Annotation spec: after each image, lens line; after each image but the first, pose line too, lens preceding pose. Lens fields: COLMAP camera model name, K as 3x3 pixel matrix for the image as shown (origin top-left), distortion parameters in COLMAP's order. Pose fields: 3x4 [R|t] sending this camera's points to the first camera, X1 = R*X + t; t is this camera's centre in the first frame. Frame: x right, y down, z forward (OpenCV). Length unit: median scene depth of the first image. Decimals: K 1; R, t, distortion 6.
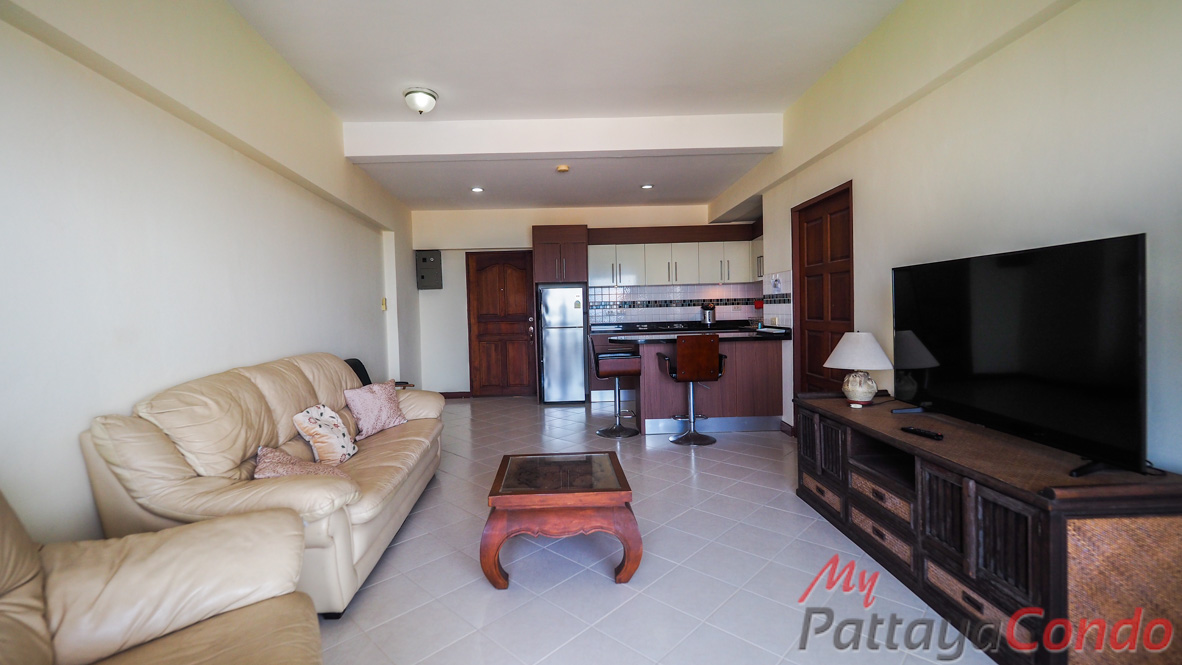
lens RADIAL K [[497.2, 0, 579.4], [0, 497.2, 326.4], [0, 0, 1]] dist [0.011482, -0.010112]
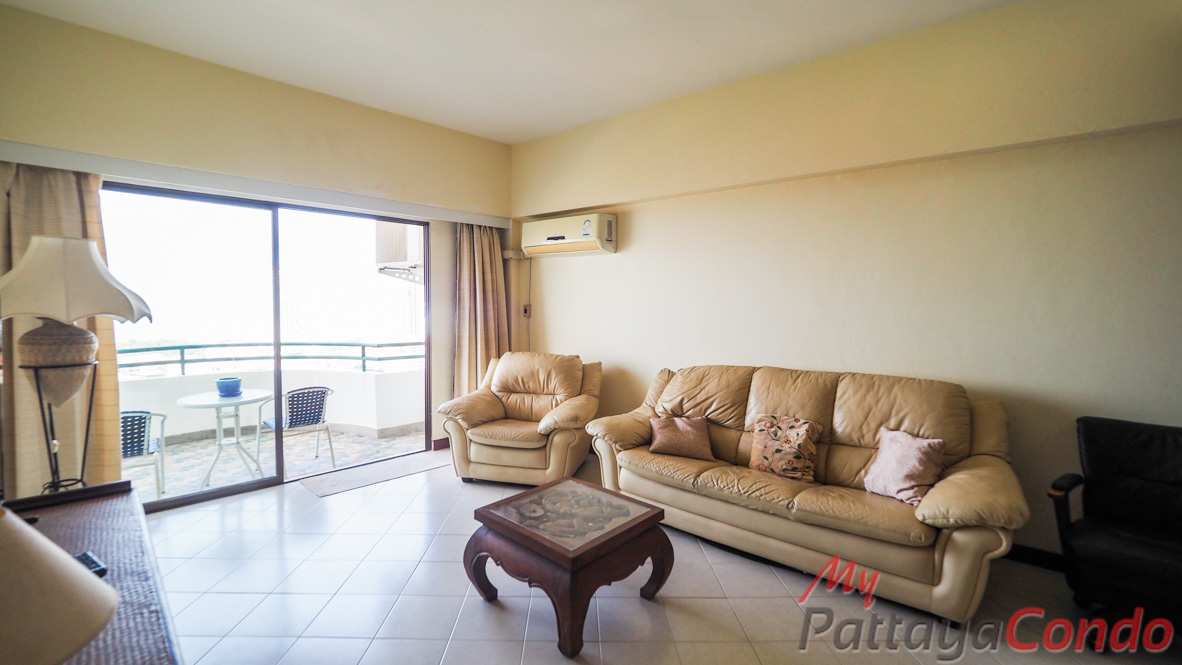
lens RADIAL K [[497.2, 0, 579.4], [0, 497.2, 326.4], [0, 0, 1]] dist [0.011482, -0.010112]
pose [[-0.719088, 0.056049, -0.692655, 0.313084], [-0.007489, 0.996059, 0.088375, -0.073519], [0.694879, 0.068737, -0.715834, 0.911058]]
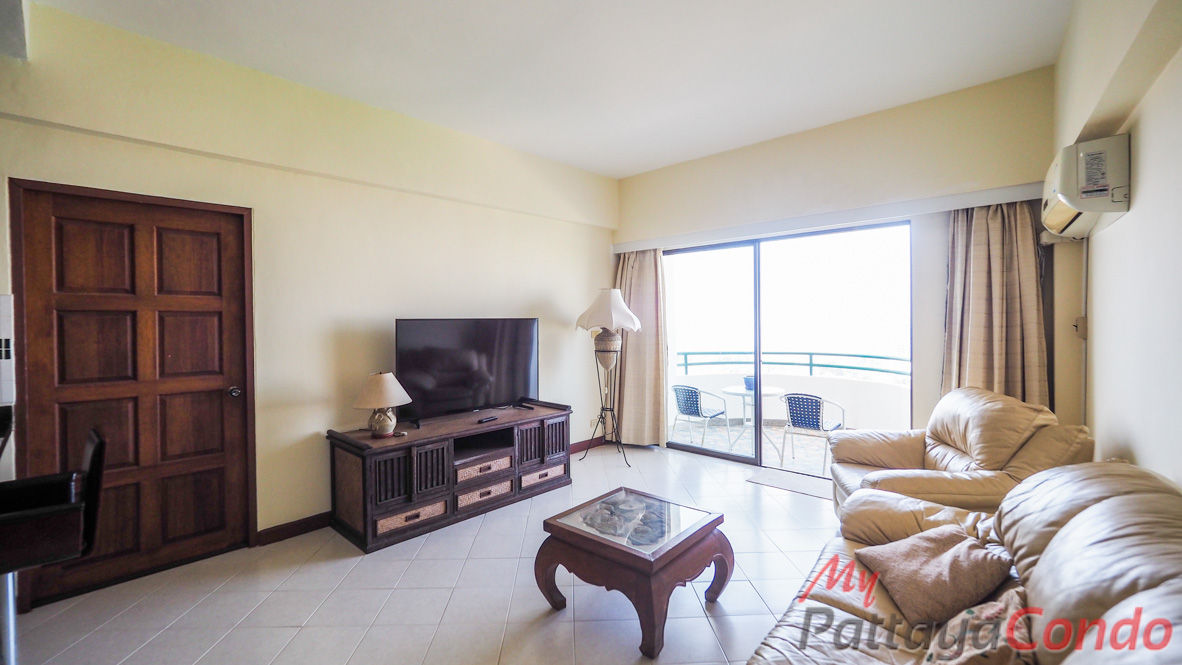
lens RADIAL K [[497.2, 0, 579.4], [0, 497.2, 326.4], [0, 0, 1]] dist [0.011482, -0.010112]
pose [[-0.710935, 0.024797, 0.702820, -0.359399], [0.052917, 0.998431, 0.018302, -0.058309], [-0.701264, 0.050203, -0.711132, 0.957139]]
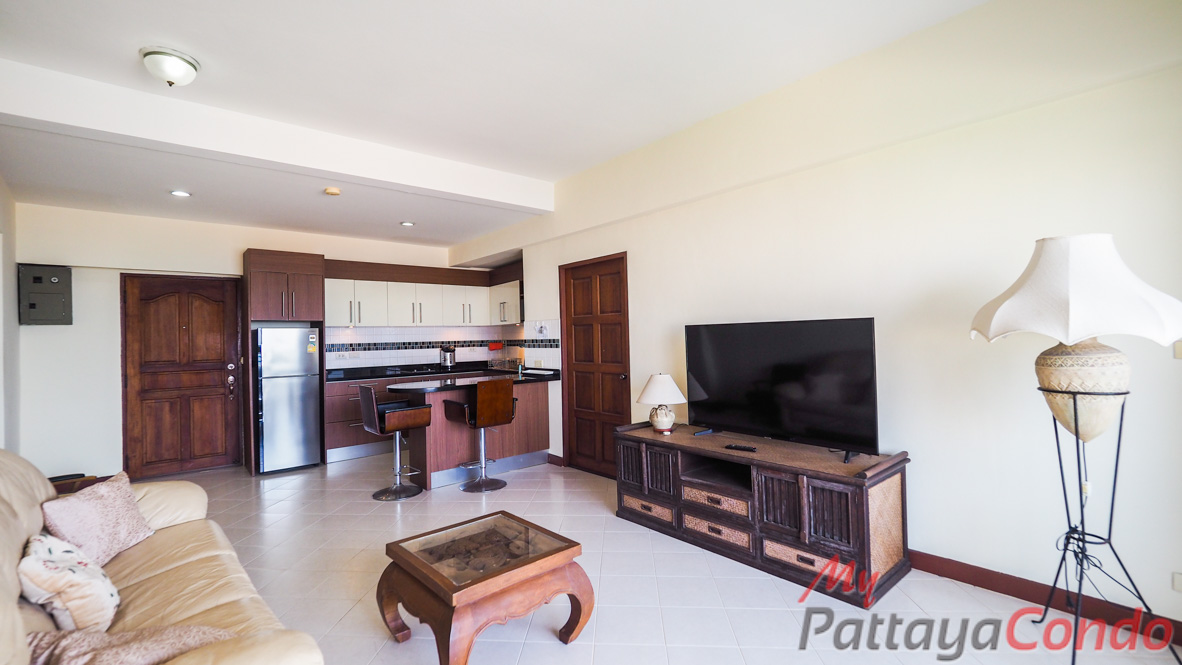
lens RADIAL K [[498.1, 0, 570.6], [0, 498.1, 330.3], [0, 0, 1]] dist [0.003312, -0.000224]
pose [[0.781144, 0.016456, 0.624133, -0.265773], [0.023931, 0.998129, -0.056268, -0.022021], [-0.623892, 0.058889, 0.779289, 0.096902]]
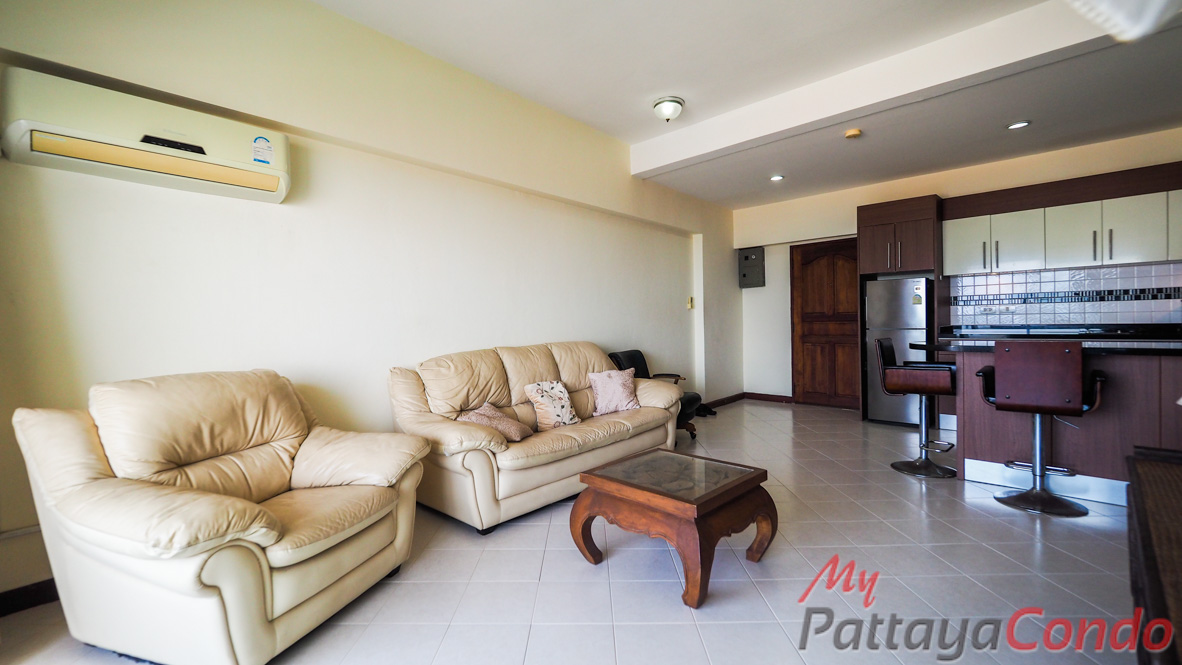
lens RADIAL K [[497.2, 0, 579.4], [0, 497.2, 326.4], [0, 0, 1]] dist [0.011482, -0.010112]
pose [[0.682888, 0.019030, -0.730275, 0.288420], [-0.022412, 0.999736, 0.005094, 0.007938], [0.730179, 0.012889, 0.683134, 0.120945]]
